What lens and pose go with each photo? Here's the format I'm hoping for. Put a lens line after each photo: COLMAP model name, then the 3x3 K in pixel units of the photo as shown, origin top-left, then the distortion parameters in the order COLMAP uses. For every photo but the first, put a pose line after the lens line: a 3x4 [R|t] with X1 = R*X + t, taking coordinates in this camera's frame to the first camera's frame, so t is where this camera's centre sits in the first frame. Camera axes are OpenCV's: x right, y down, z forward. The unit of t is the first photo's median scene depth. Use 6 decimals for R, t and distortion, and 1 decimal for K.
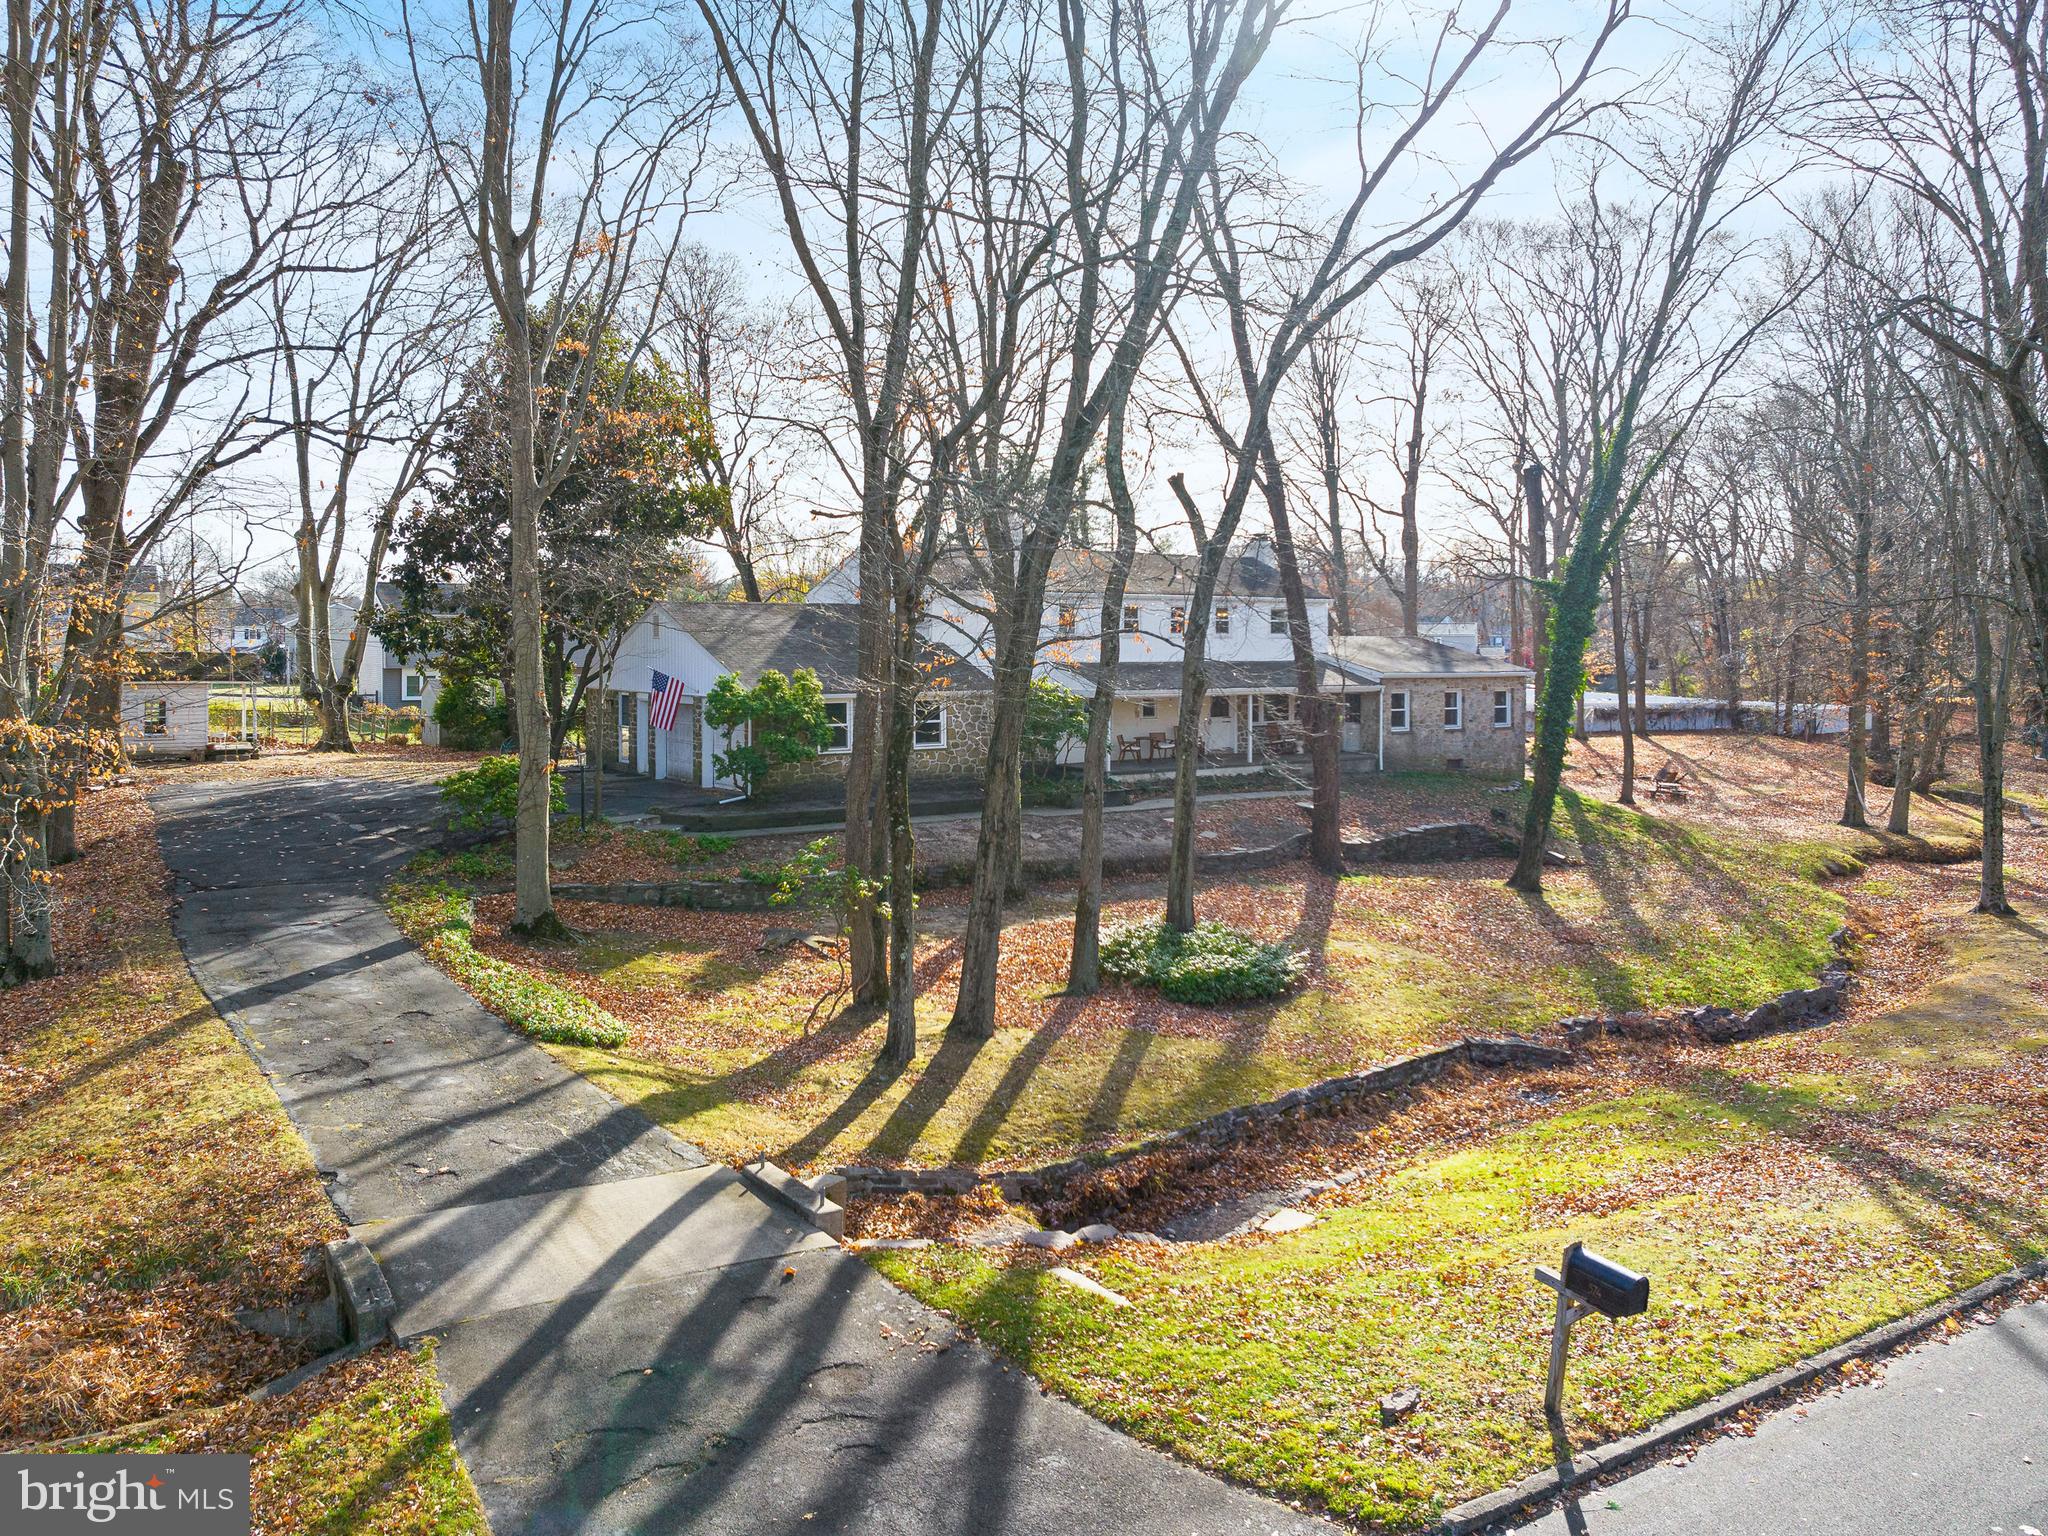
lens RADIAL K [[1415.6, 0, 1035.8], [0, 1415.6, 722.8], [0, 0, 1]] dist [-0.028041, -0.005660]
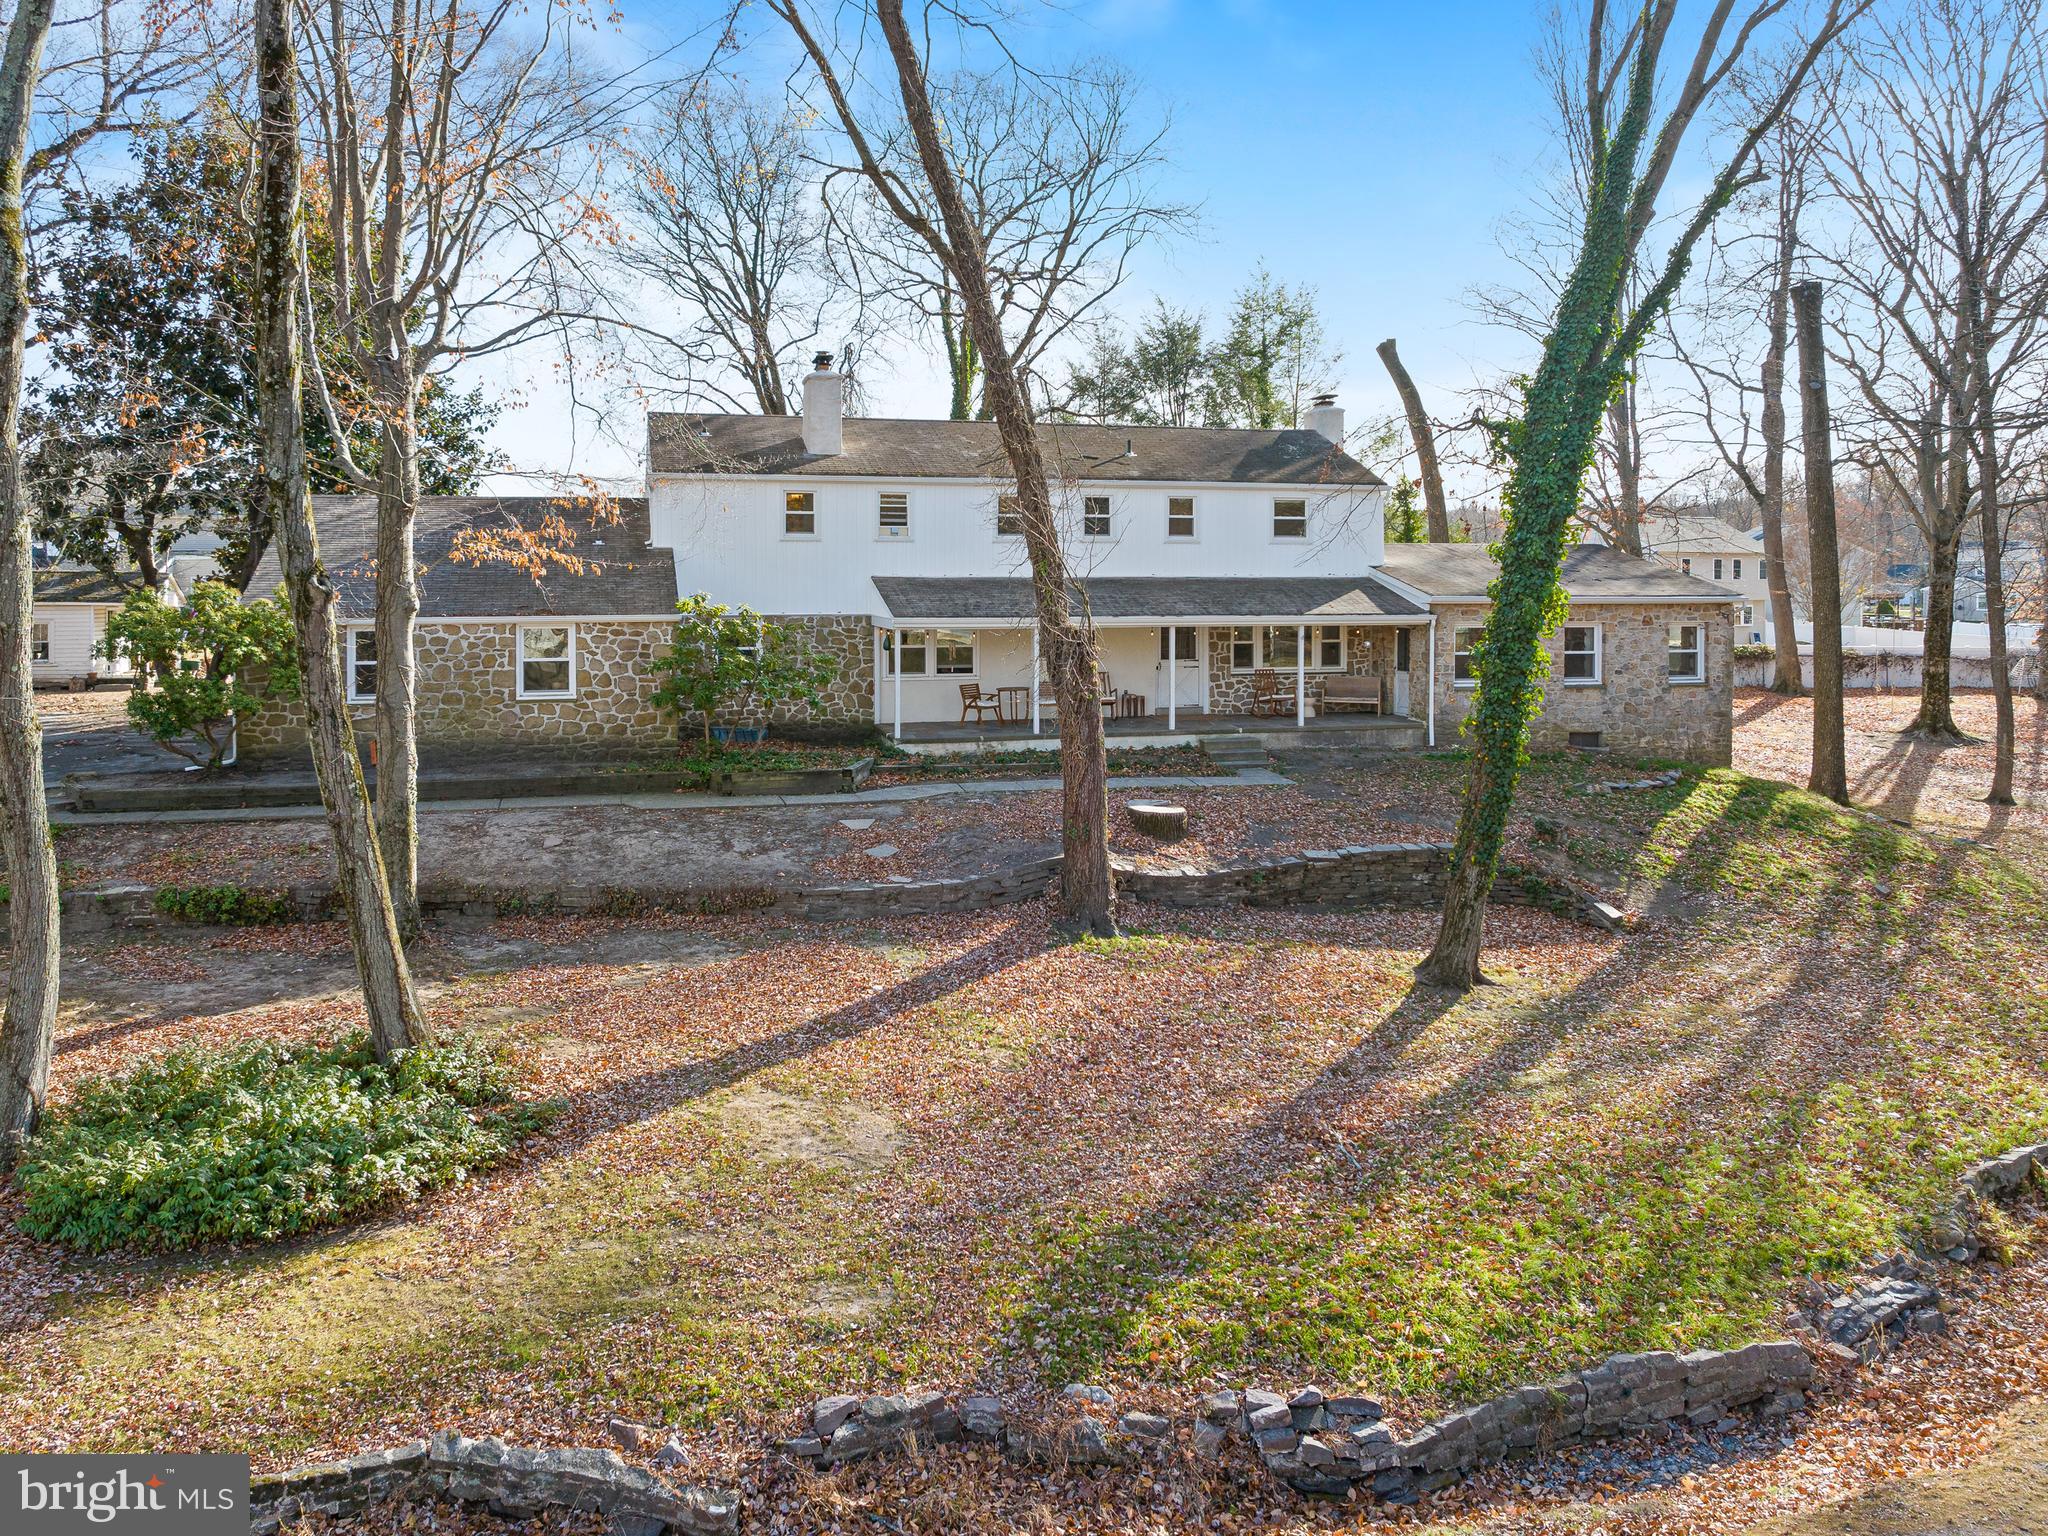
lens RADIAL K [[1415.6, 0, 1035.8], [0, 1415.6, 722.8], [0, 0, 1]] dist [-0.028041, -0.005660]
pose [[0.936527, 0.033840, -0.348960, 0.334880], [-0.014997, 0.998287, 0.056559, -0.013139], [0.350276, -0.047736, 0.935429, 0.342125]]
